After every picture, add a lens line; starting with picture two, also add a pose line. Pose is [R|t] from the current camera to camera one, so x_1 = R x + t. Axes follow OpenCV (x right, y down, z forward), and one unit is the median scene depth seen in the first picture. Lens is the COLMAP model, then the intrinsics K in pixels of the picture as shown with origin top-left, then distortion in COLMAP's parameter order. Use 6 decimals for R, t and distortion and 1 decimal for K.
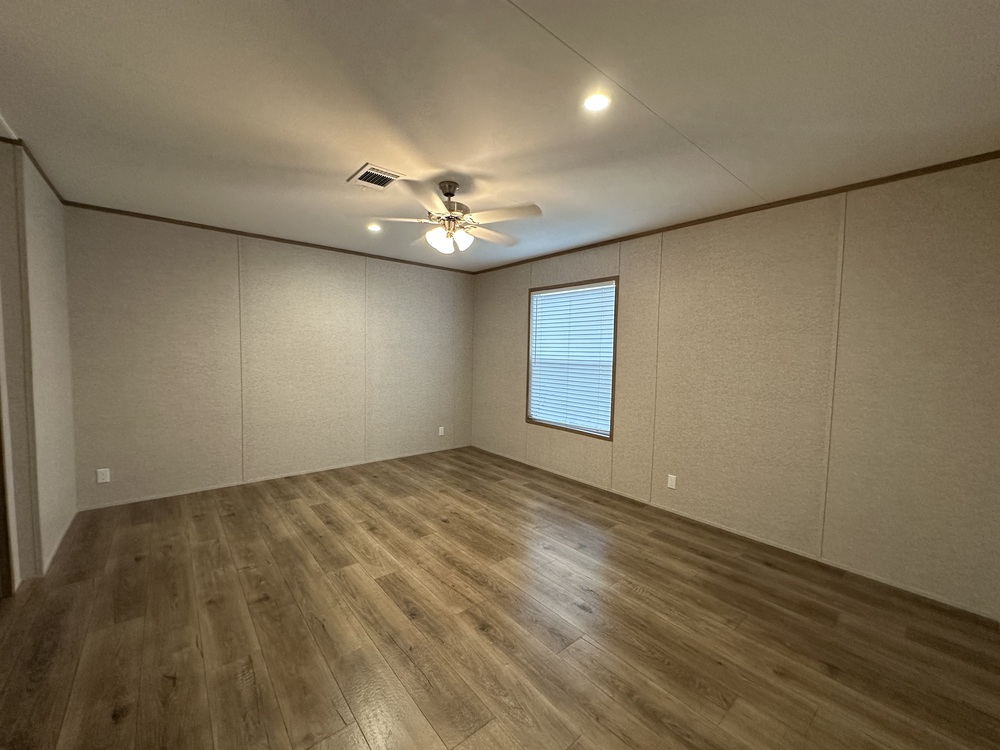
lens RADIAL K [[395.0, 0, 503.8], [0, 395.0, 378.0], [0, 0, 1]] dist [-0.001626, 0.000232]
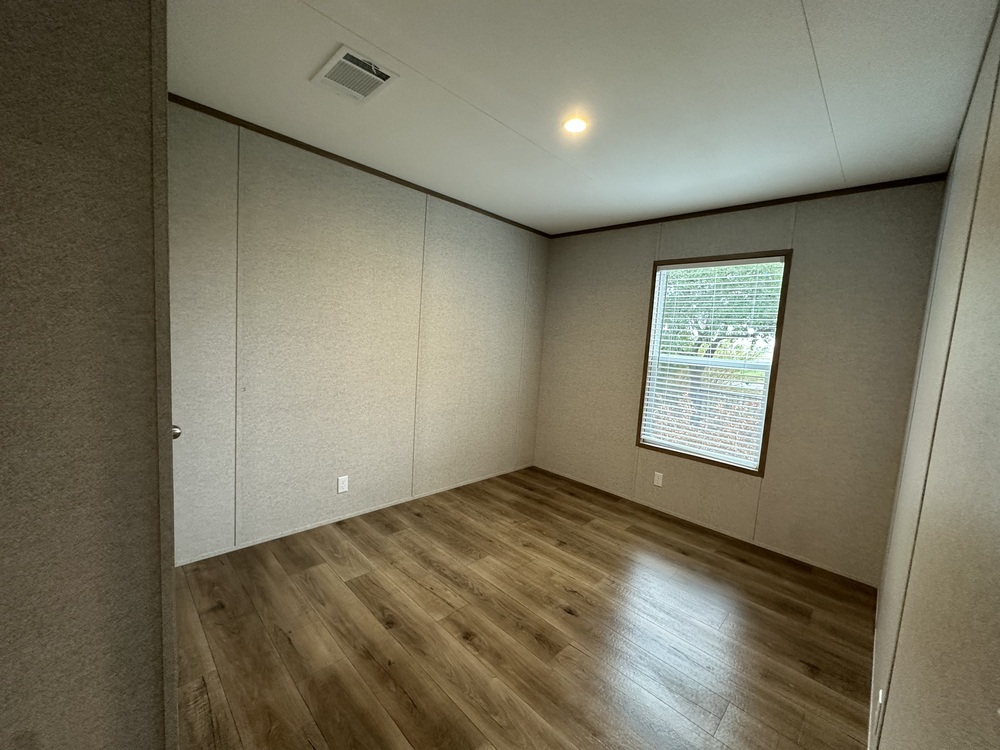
lens RADIAL K [[398.3, 0, 500.0], [0, 398.3, 375.0], [0, 0, 1]] dist [-0.013675, 0.000081]
pose [[0.995482, 0.040918, 0.085681, -0.085723], [-0.043620, 0.998600, 0.029907, -0.009044], [-0.084338, -0.033510, 0.995874, 0.099478]]
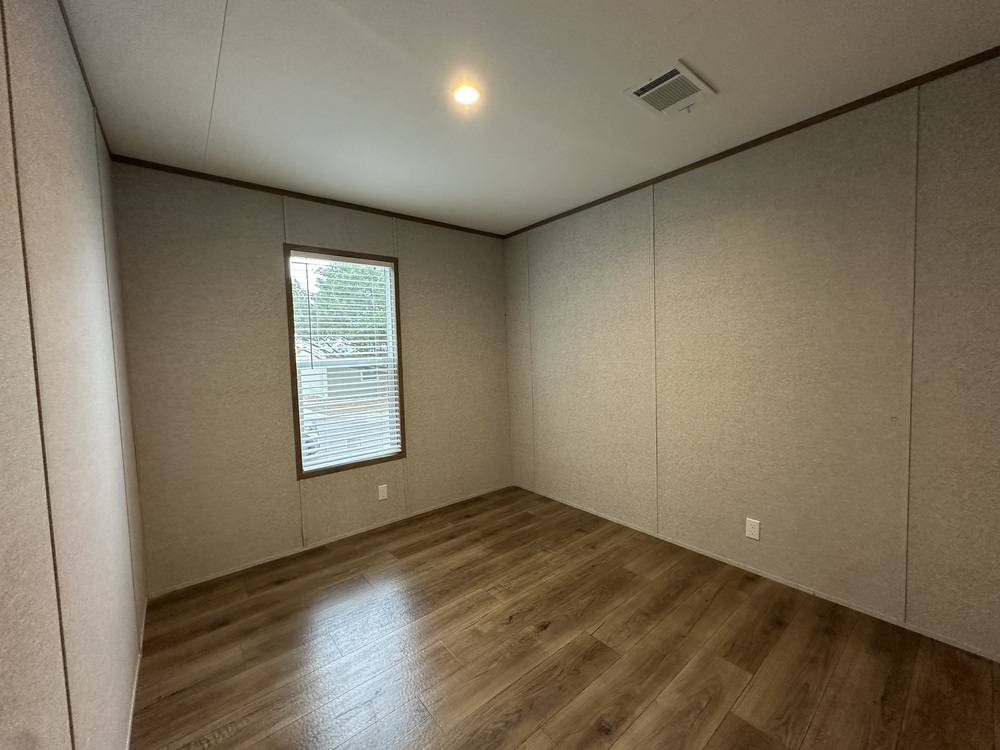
lens RADIAL K [[400.9, 0, 521.6], [0, 400.9, 280.1], [0, 0, 1]] dist [-0.000823, 0.005755]
pose [[-0.001041, 0.139571, 0.990211, -0.283060], [0.090828, 0.986132, -0.138901, -0.025988], [-0.995866, 0.089794, -0.013703, 0.339394]]
